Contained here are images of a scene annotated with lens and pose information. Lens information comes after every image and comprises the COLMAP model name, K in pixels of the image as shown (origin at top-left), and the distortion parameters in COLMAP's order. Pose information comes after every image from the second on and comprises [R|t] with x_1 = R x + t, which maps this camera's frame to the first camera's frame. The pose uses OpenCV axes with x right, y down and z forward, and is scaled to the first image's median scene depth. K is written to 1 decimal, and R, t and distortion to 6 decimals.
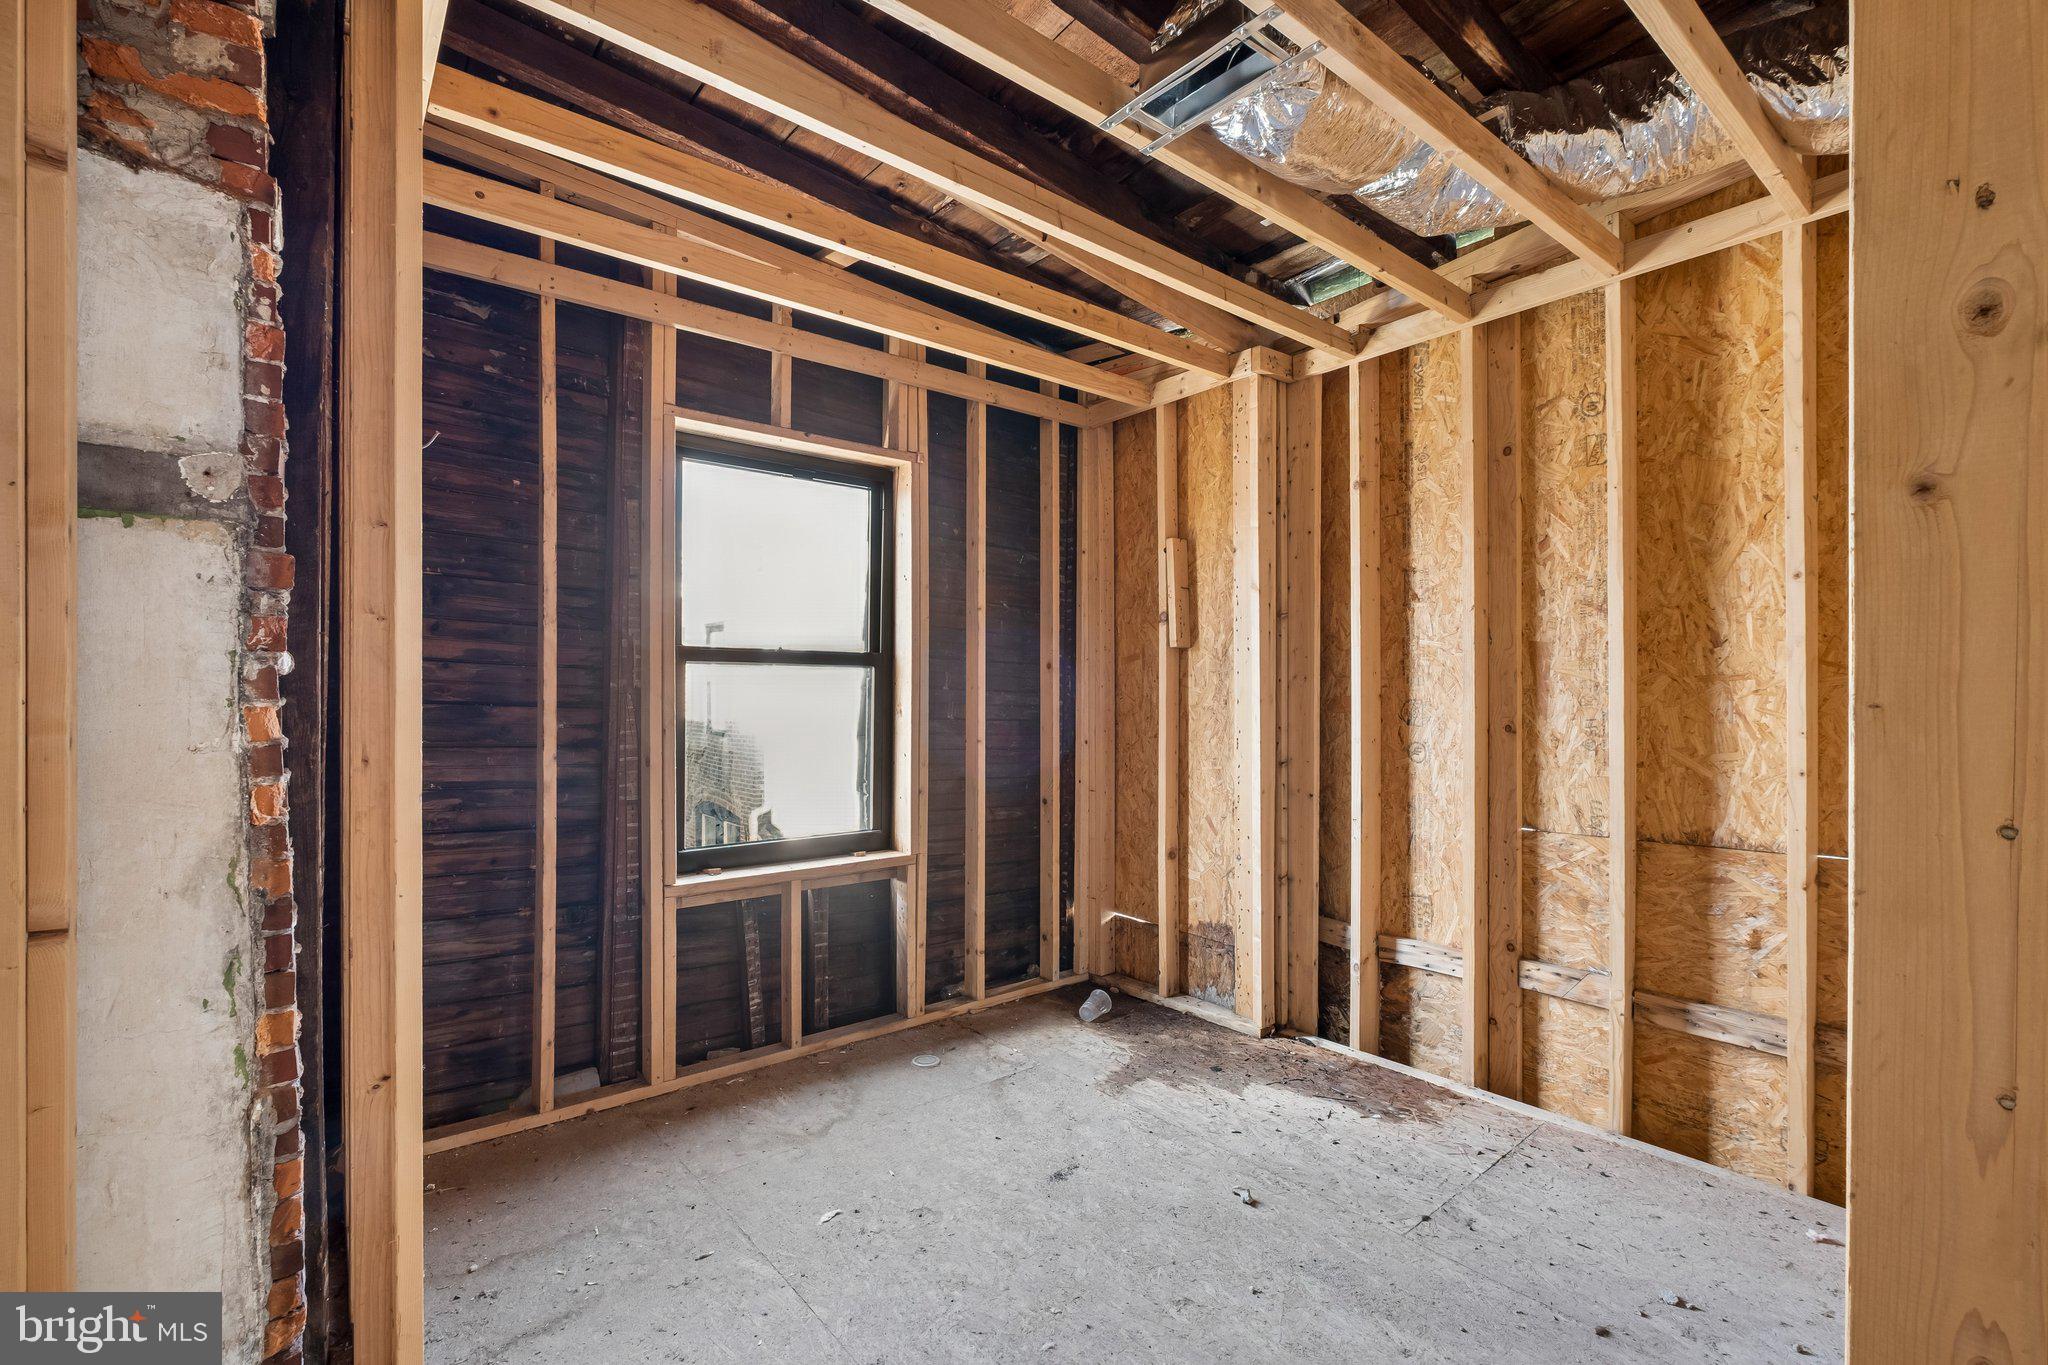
lens RADIAL K [[909.4, 0, 989.4], [0, 909.4, 696.4], [0, 0, 1]] dist [-0.001253, 0.000517]
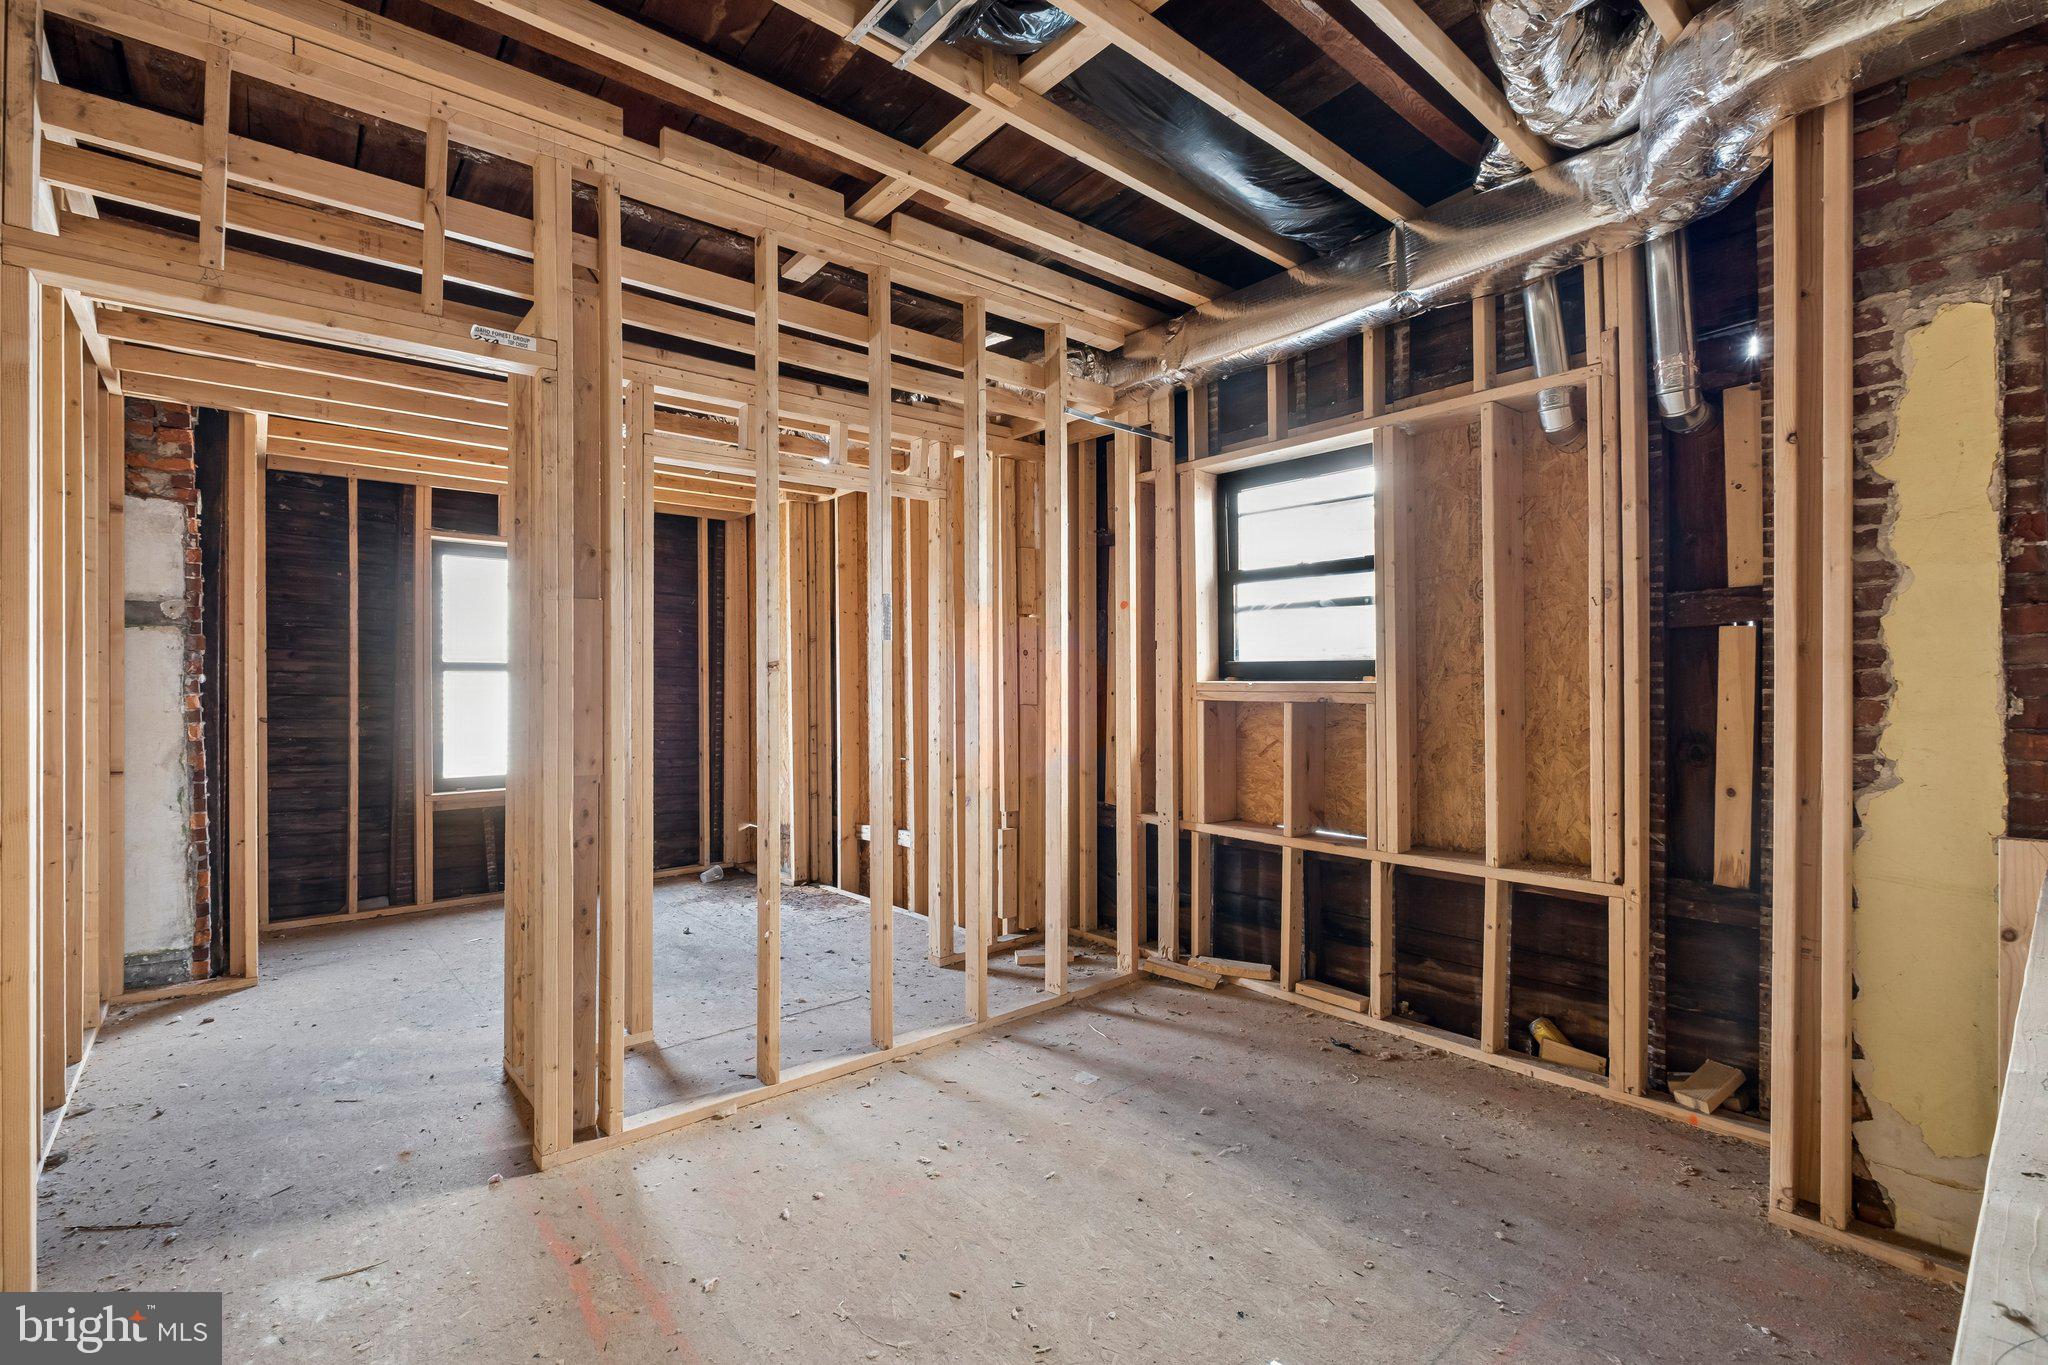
lens RADIAL K [[909.4, 0, 986.3], [0, 909.4, 681.7], [0, 0, 1]] dist [-0.001253, 0.000517]
pose [[0.999387, -0.006875, 0.034318, 0.756882], [0.007133, 0.999947, -0.007397, 0.003955], [-0.034265, 0.007637, 0.999384, -0.919427]]
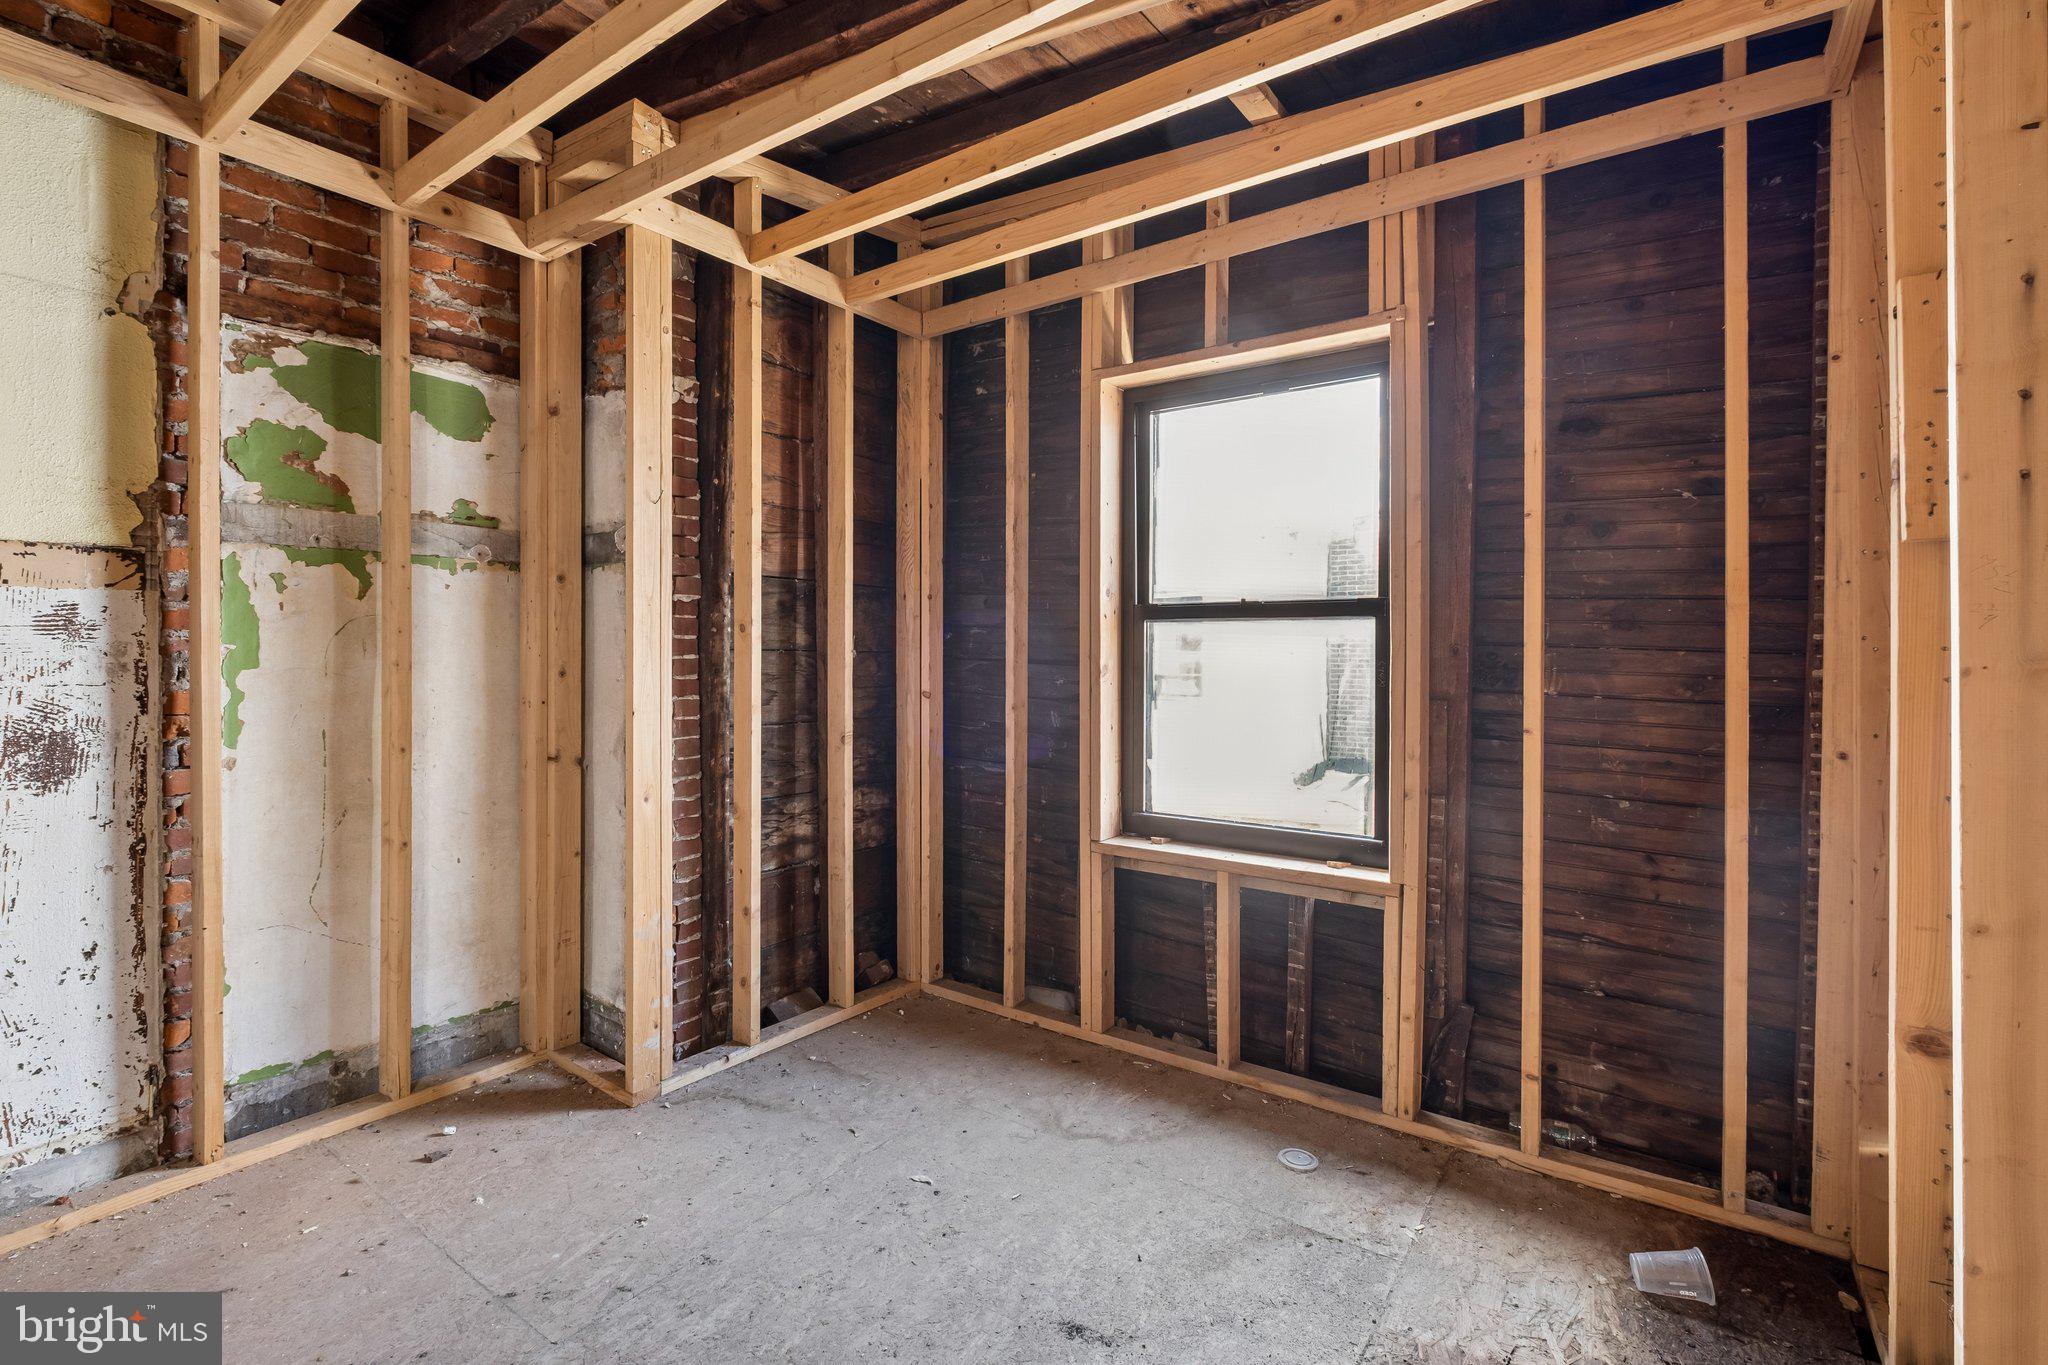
lens RADIAL K [[934.2, 0, 1019.1], [0, 934.2, 665.7], [0, 0, 1]] dist [0.001555, -0.000031]
pose [[0.280593, 0.008665, -0.959788, 0.676828], [-0.013882, 0.999891, 0.004968, 0.009146], [0.959727, 0.011930, 0.280682, 0.671539]]
